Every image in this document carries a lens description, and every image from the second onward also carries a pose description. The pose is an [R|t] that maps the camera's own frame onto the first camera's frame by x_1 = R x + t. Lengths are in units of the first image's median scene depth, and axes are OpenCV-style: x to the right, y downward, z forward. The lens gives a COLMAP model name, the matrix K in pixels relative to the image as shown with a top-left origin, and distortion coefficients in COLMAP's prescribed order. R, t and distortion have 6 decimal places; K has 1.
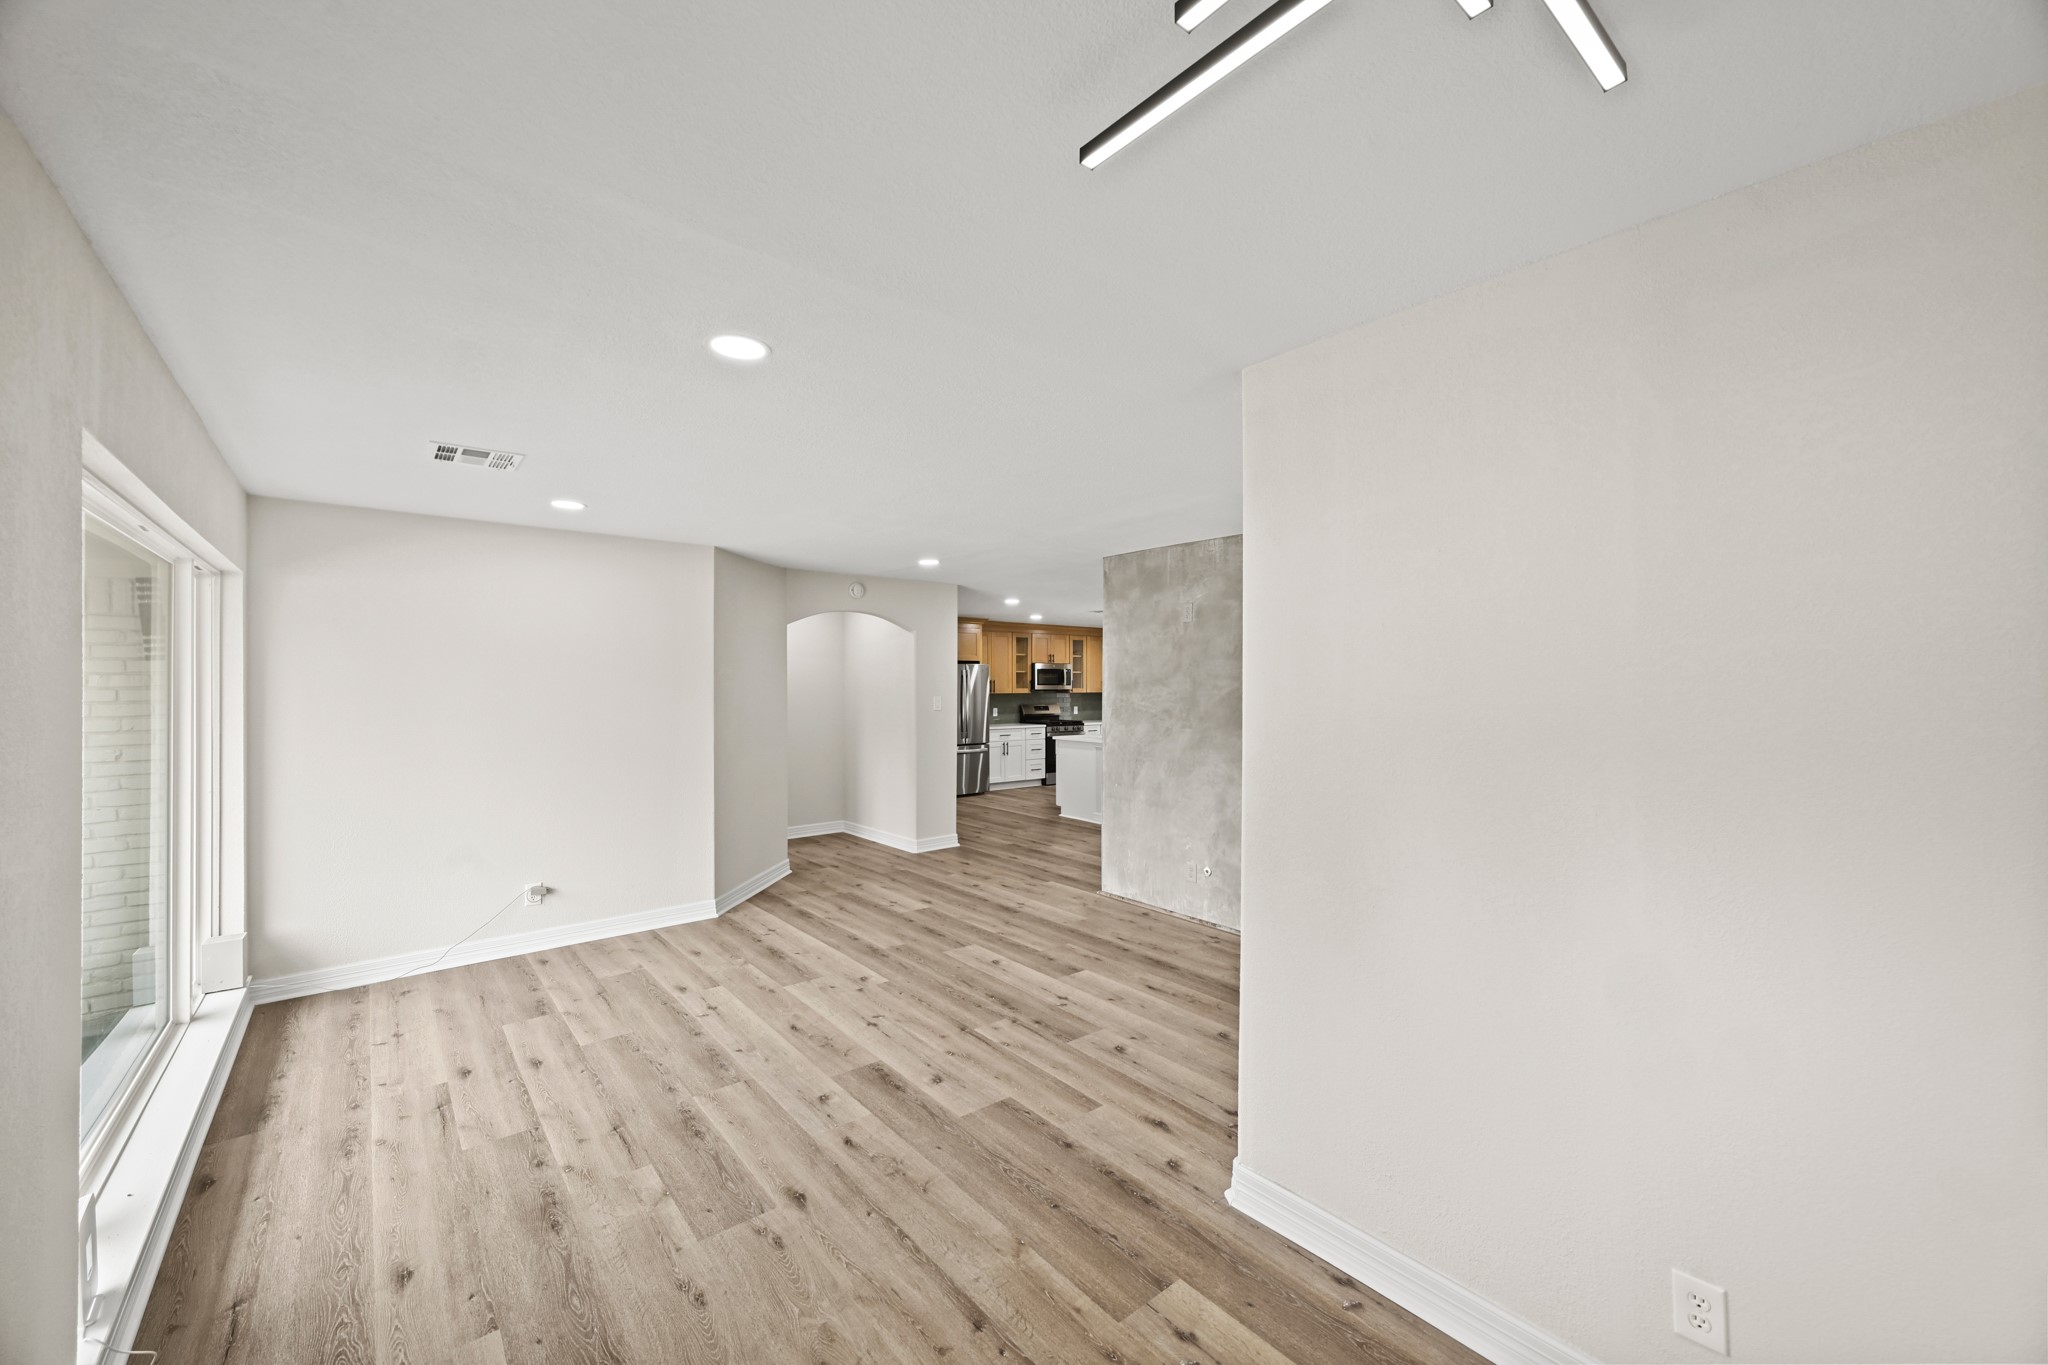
lens RADIAL K [[803.1, 0, 1017.3], [0, 803.1, 685.1], [0, 0, 1]] dist [0.000077, -0.000018]
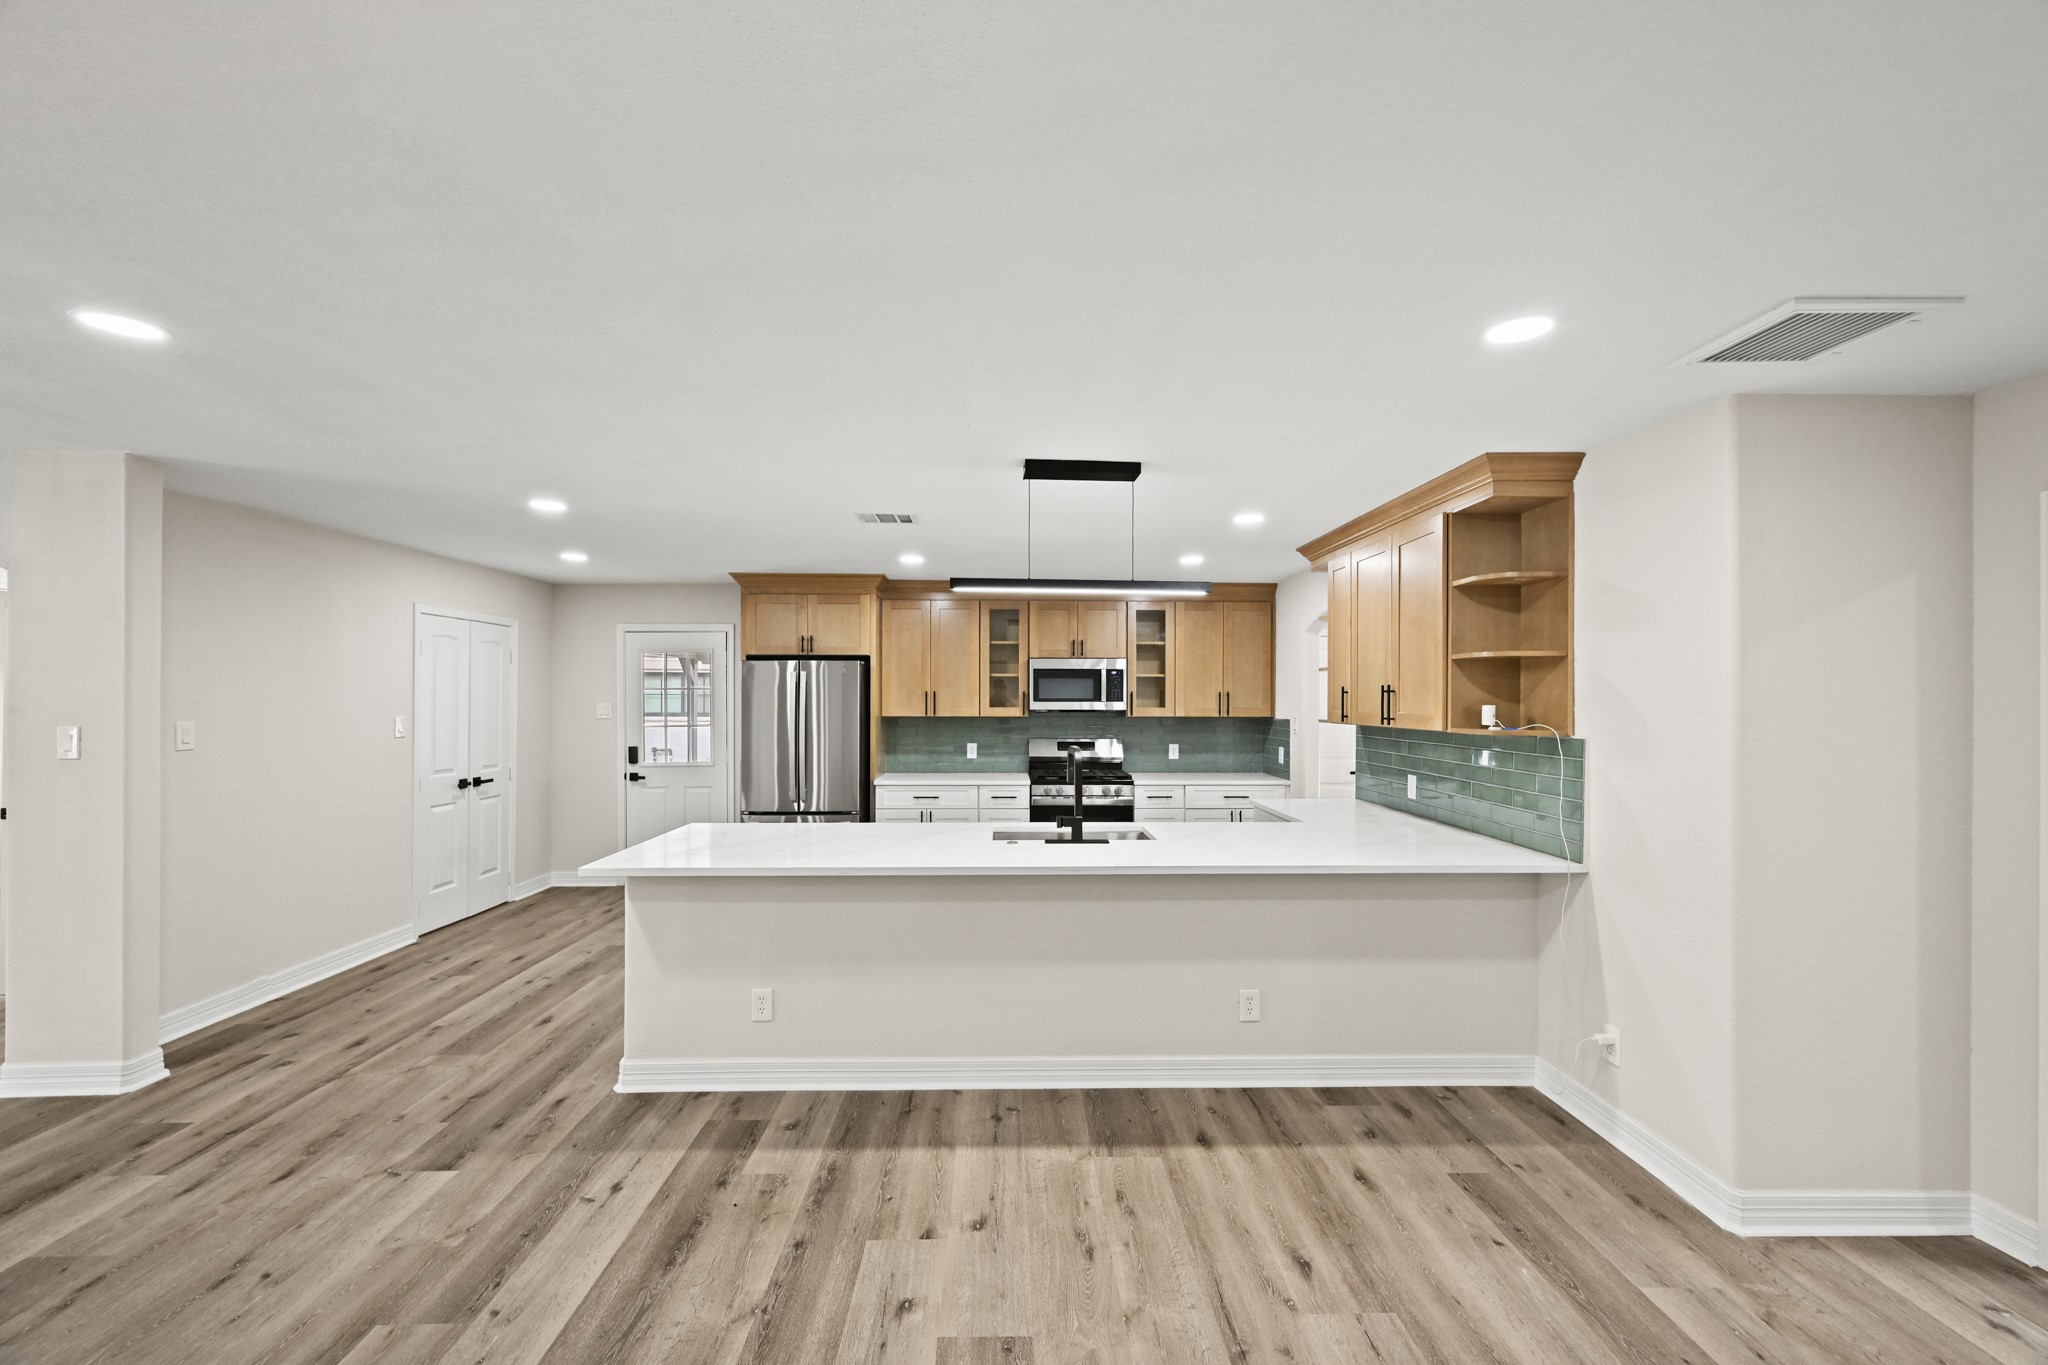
lens RADIAL K [[814.9, 0, 1028.3], [0, 814.9, 696.3], [0, 0, 1]] dist [-0.000154, 0.000181]
pose [[0.794458, -0.001274, -0.607317, 0.834176], [-0.002579, 0.999982, -0.005471, -0.000157], [0.607313, 0.005912, 0.794440, 1.455836]]
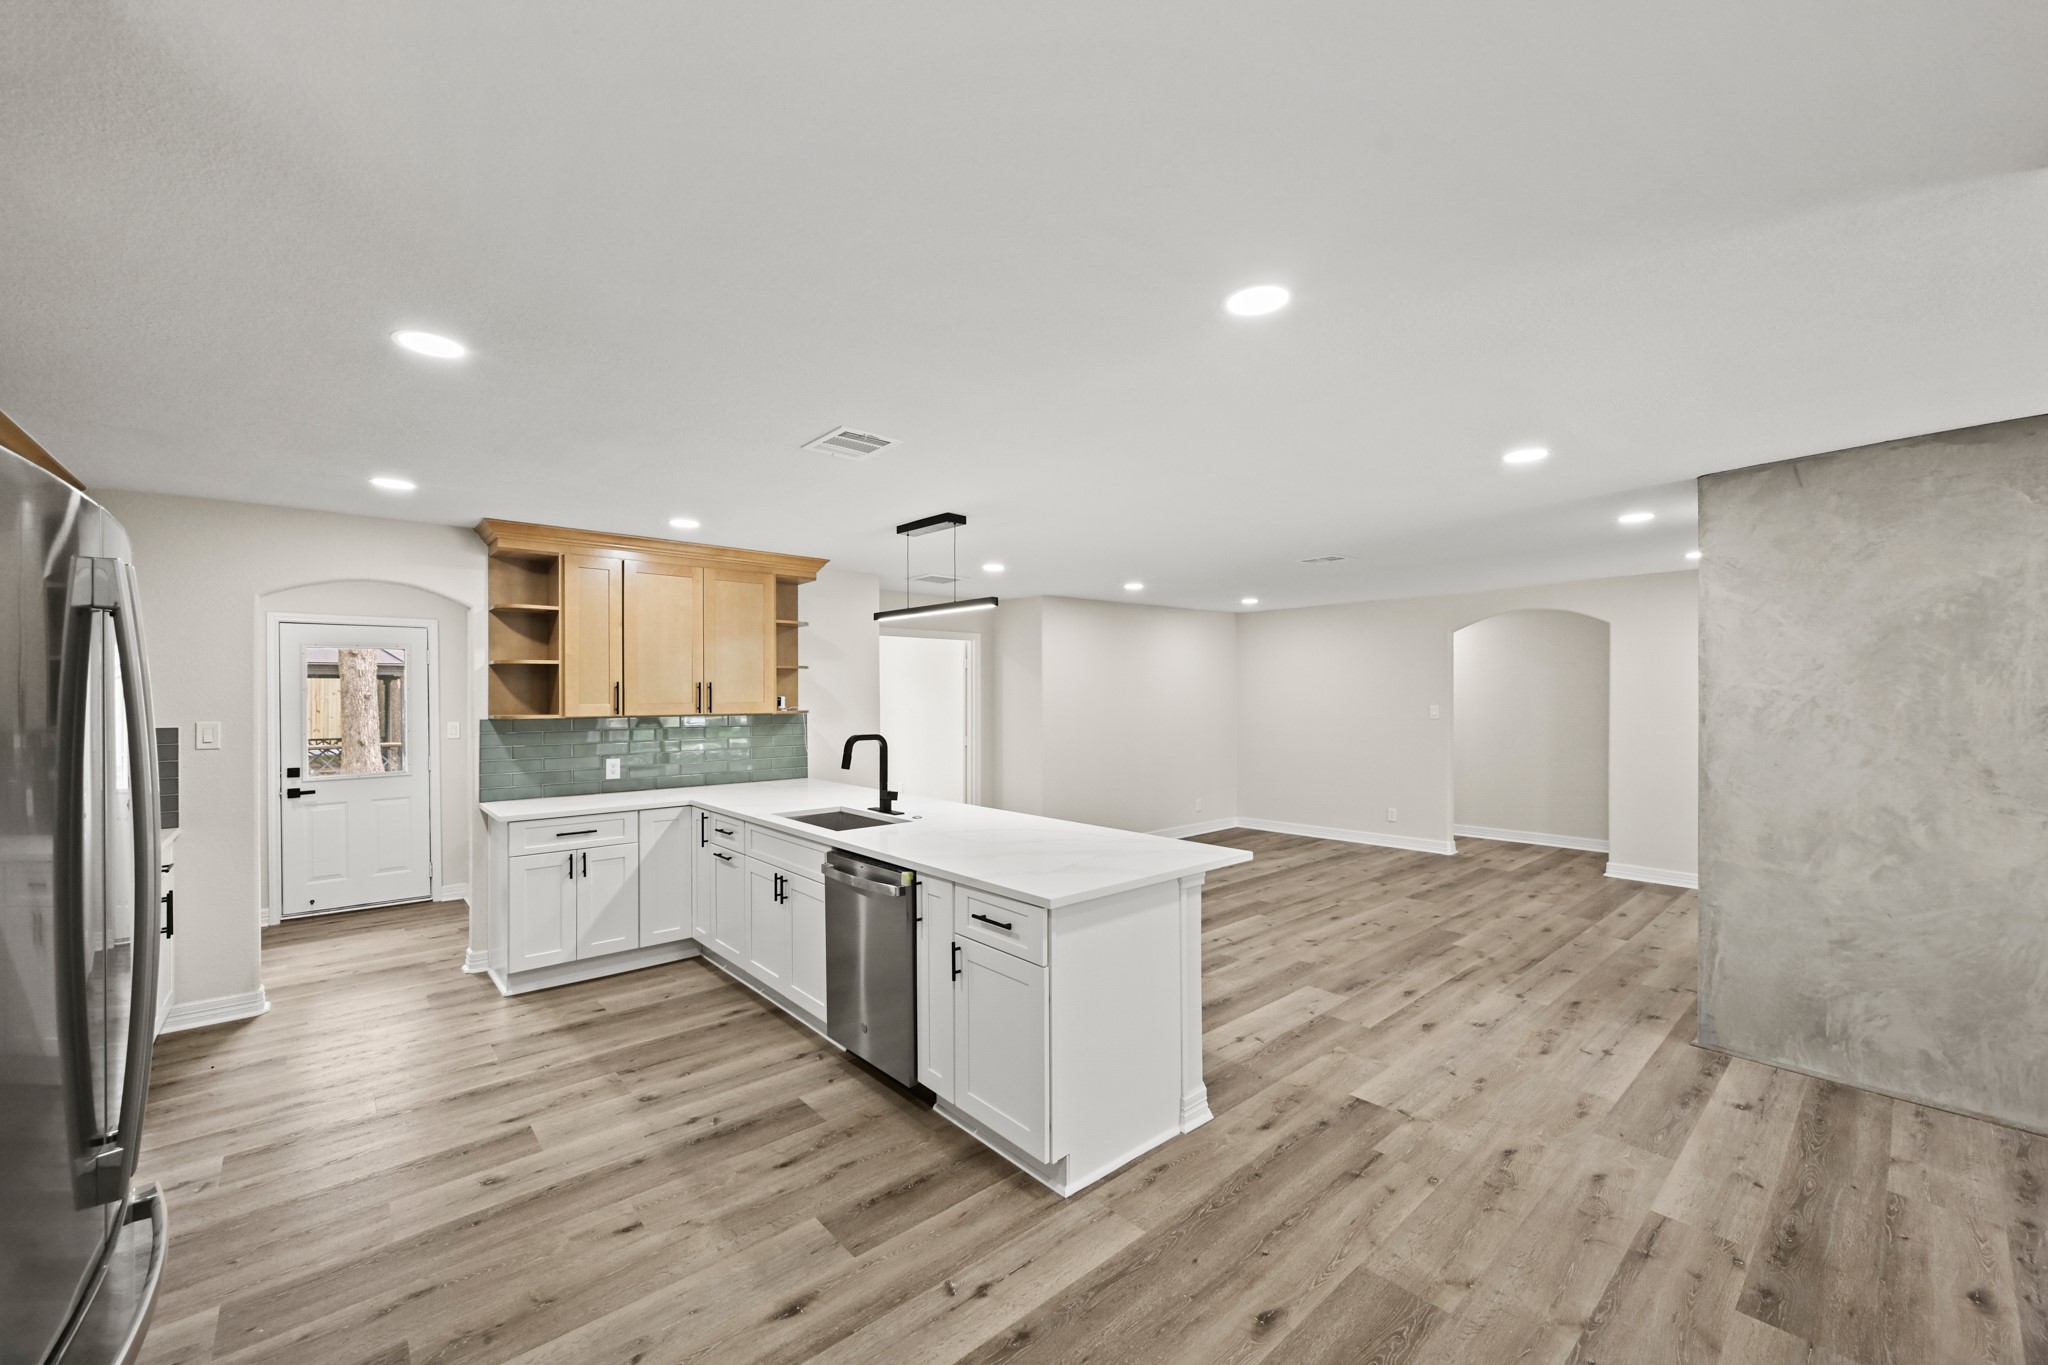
lens RADIAL K [[806.1, 0, 1027.2], [0, 806.1, 693.9], [0, 0, 1]] dist [0.001509, 0.000146]
pose [[-0.045604, -0.001358, 0.998959, -0.389492], [0.006051, 0.999980, 0.001635, -0.000732], [-0.998941, 0.006120, -0.045595, 1.927059]]
